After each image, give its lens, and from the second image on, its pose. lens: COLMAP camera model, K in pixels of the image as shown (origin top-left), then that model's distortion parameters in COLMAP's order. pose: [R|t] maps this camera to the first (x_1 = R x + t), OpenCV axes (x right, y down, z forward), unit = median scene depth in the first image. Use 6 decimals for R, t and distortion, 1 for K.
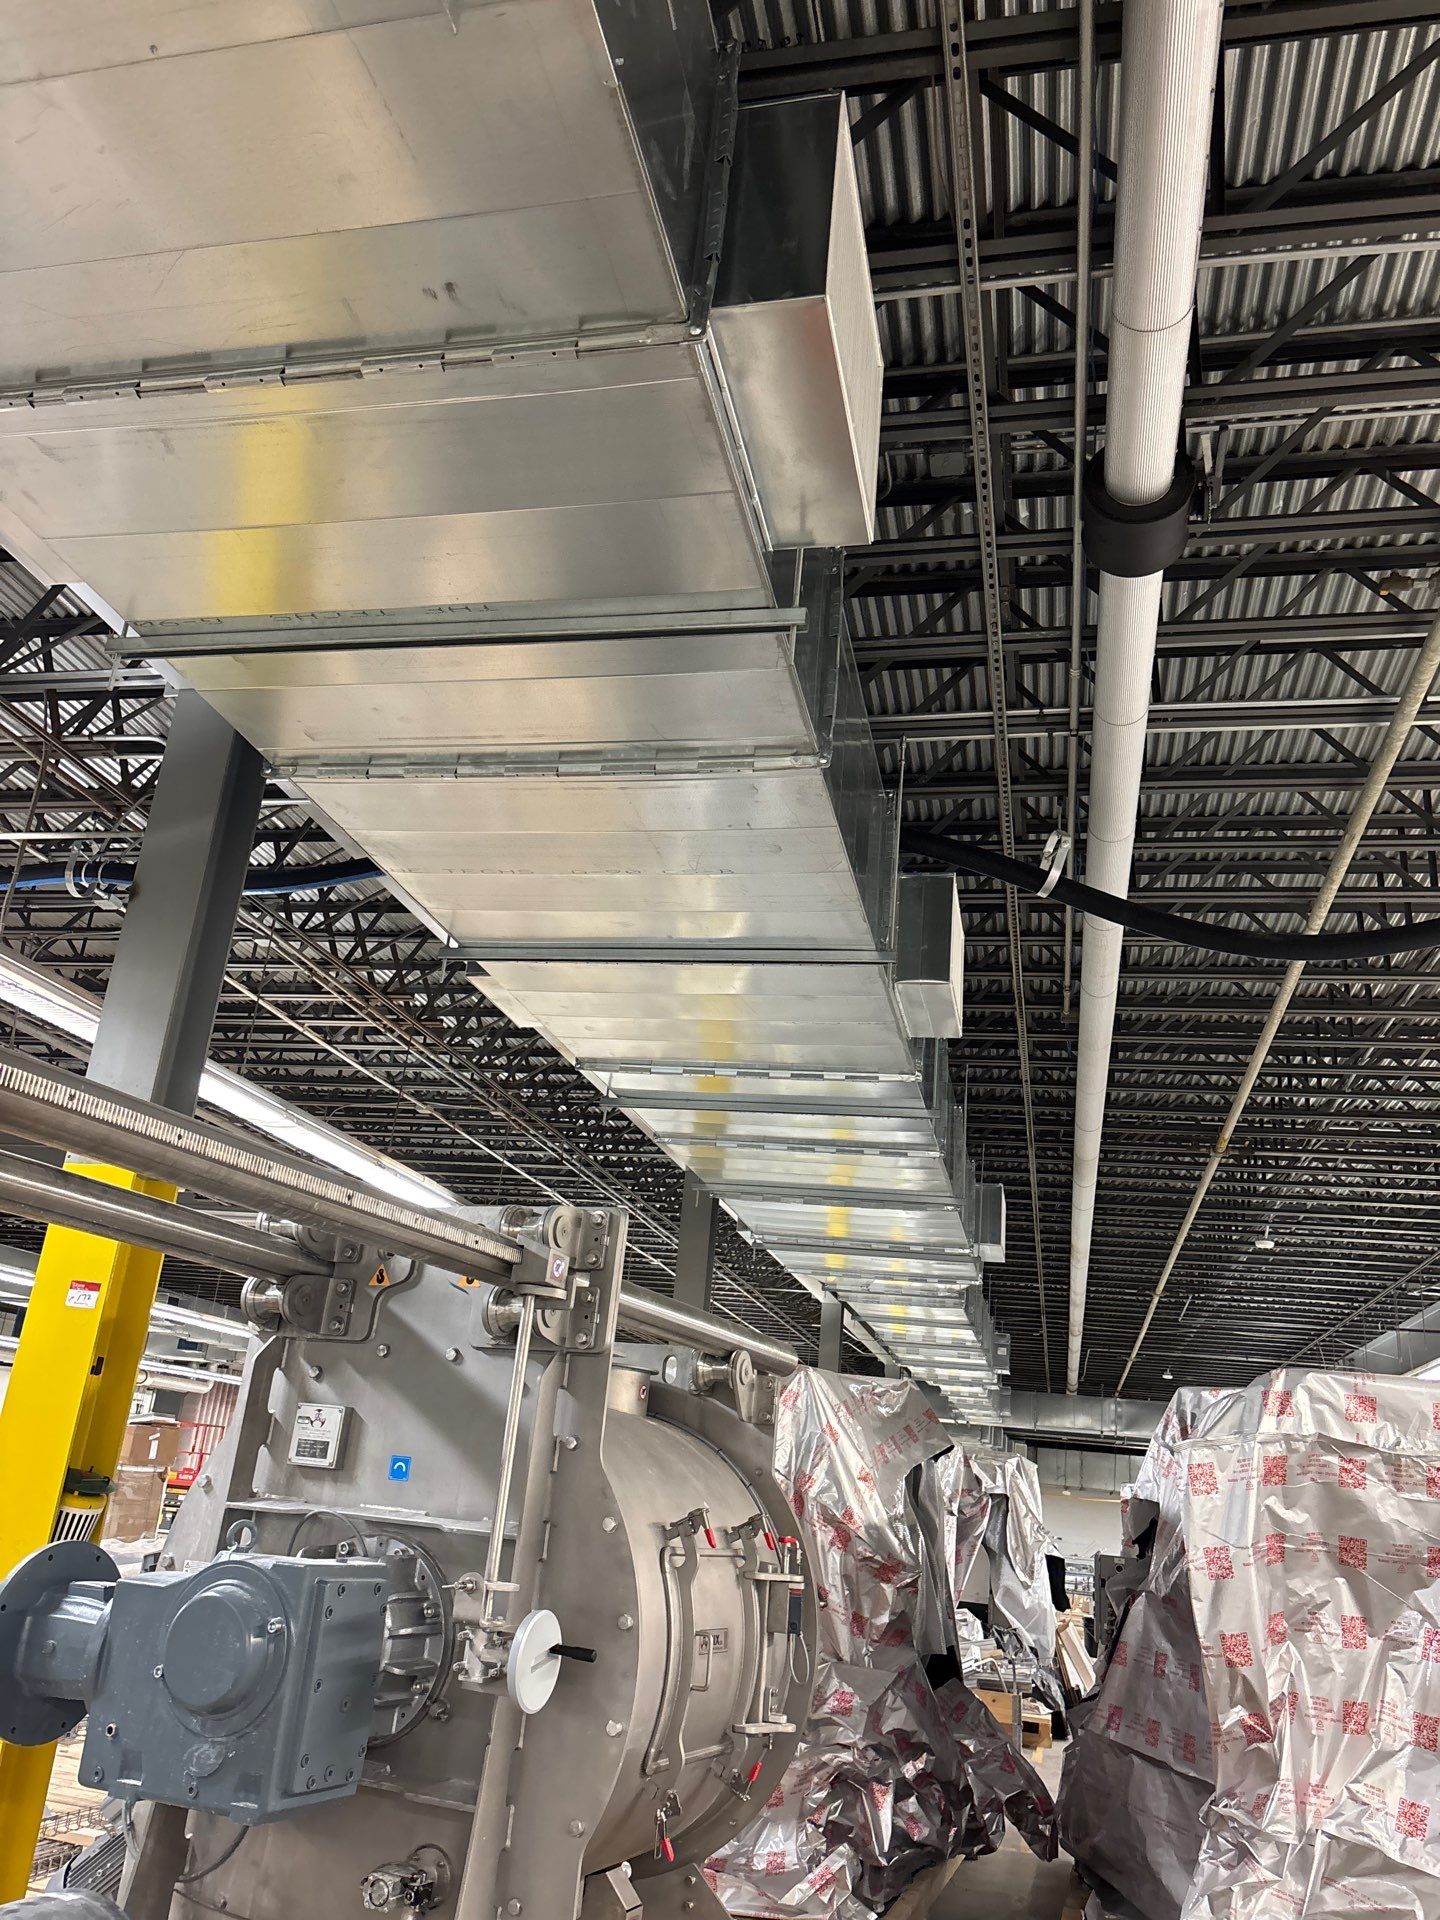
lens RADIAL K [[1481.9, 0, 720.0], [0, 1481.9, 960.0], [0, 0, 1]] dist [0.052356, -0.070025]
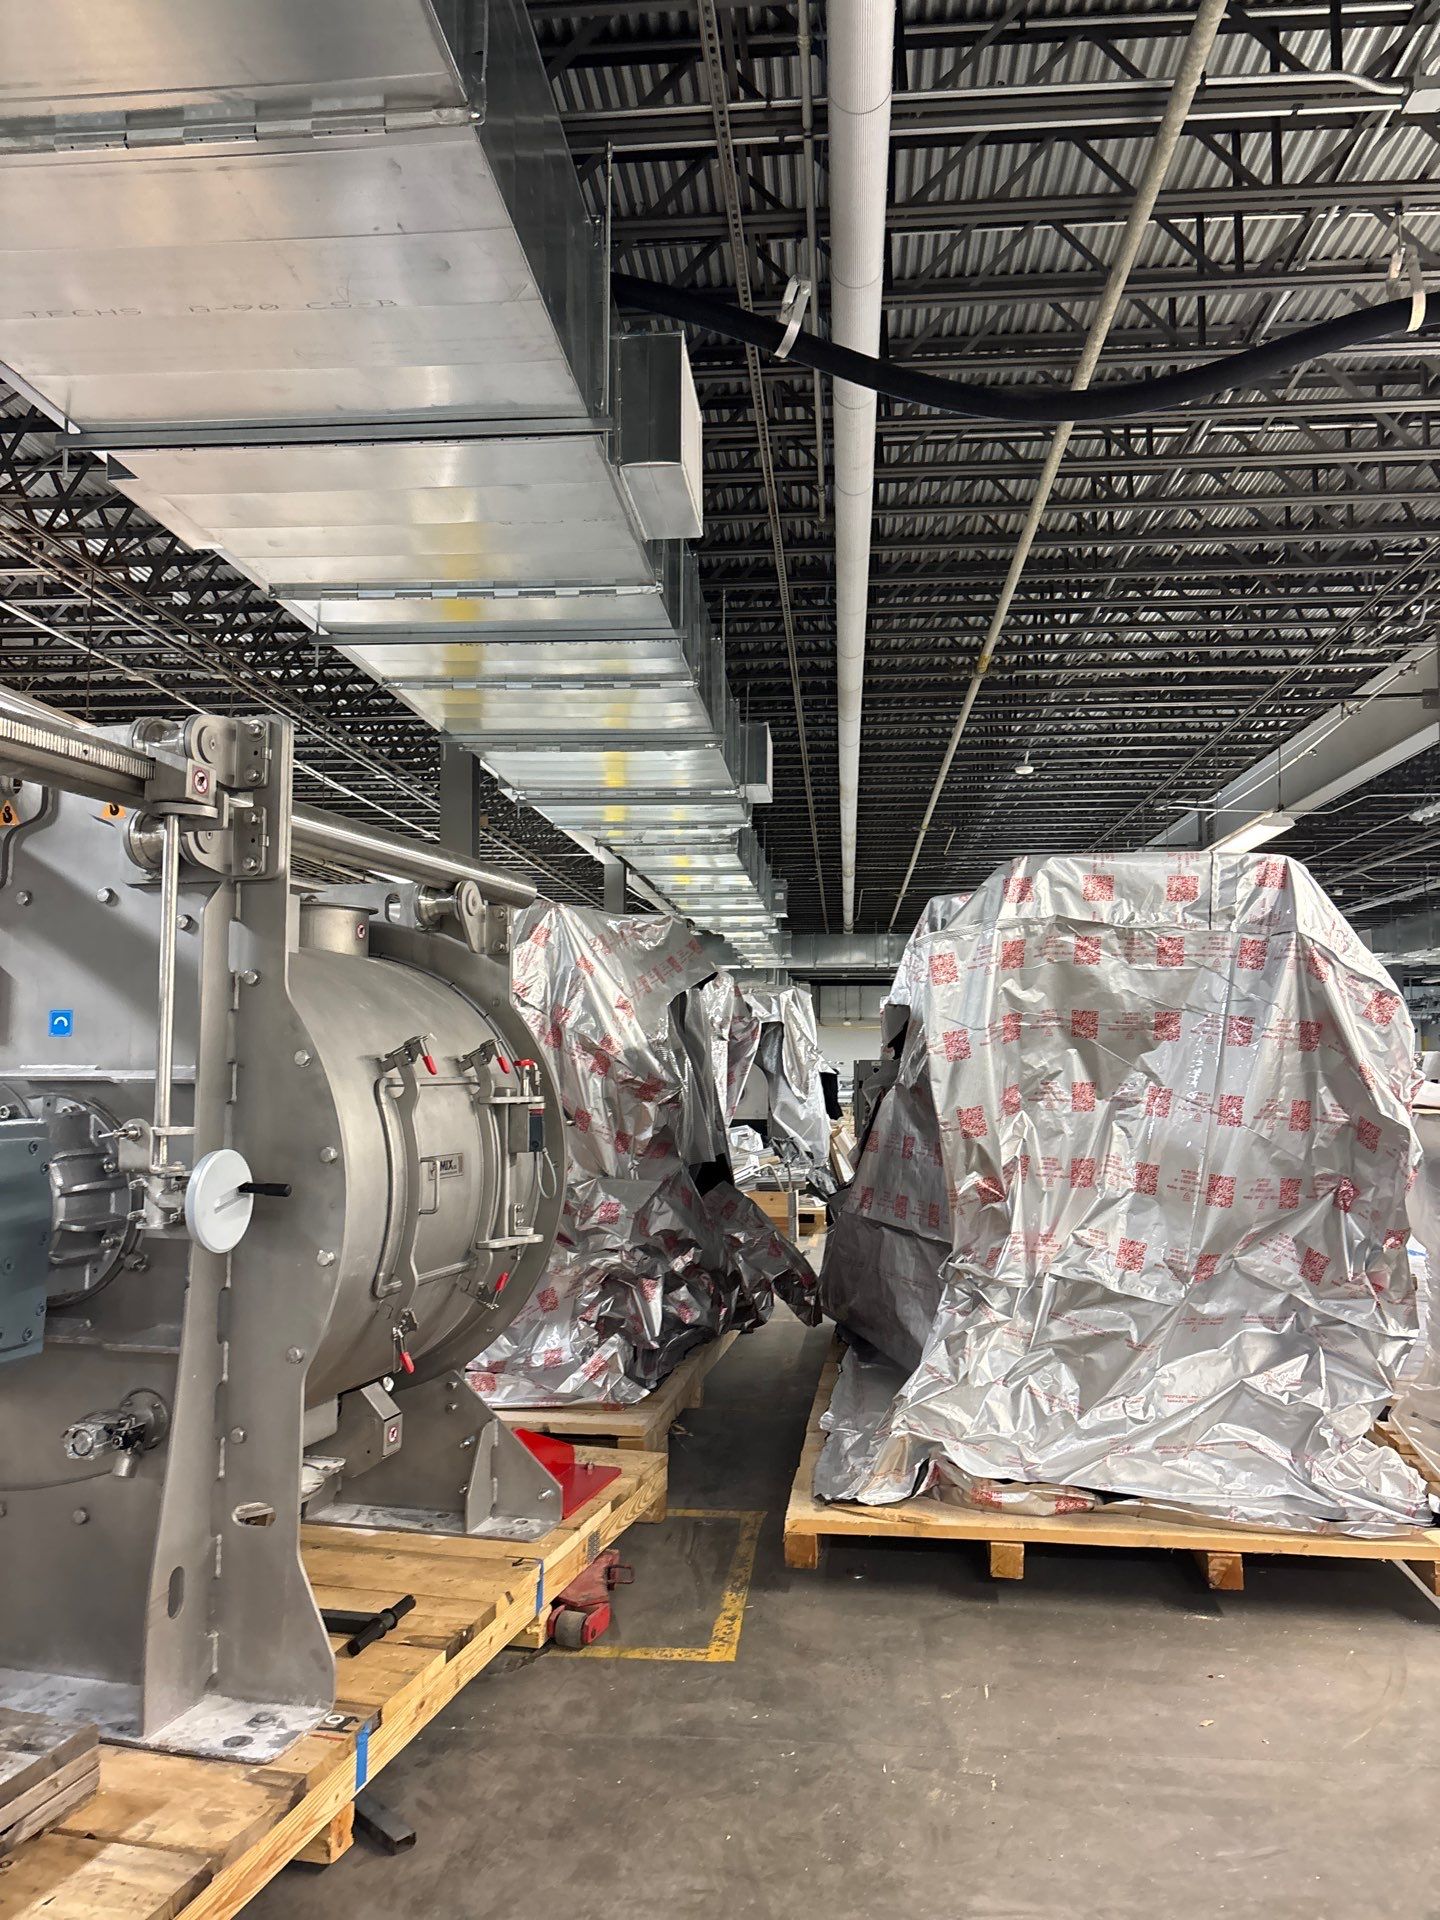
lens RADIAL K [[1444.7, 0, 745.9], [0, 1444.7, 978.9], [0, 0, 1]] dist [0.135021, -0.299771]
pose [[0.986481, -0.081097, 0.142406, 0.048624], [0.036246, 0.955423, 0.293007, 0.058261], [-0.159820, -0.283884, 0.945446, 0.093642]]
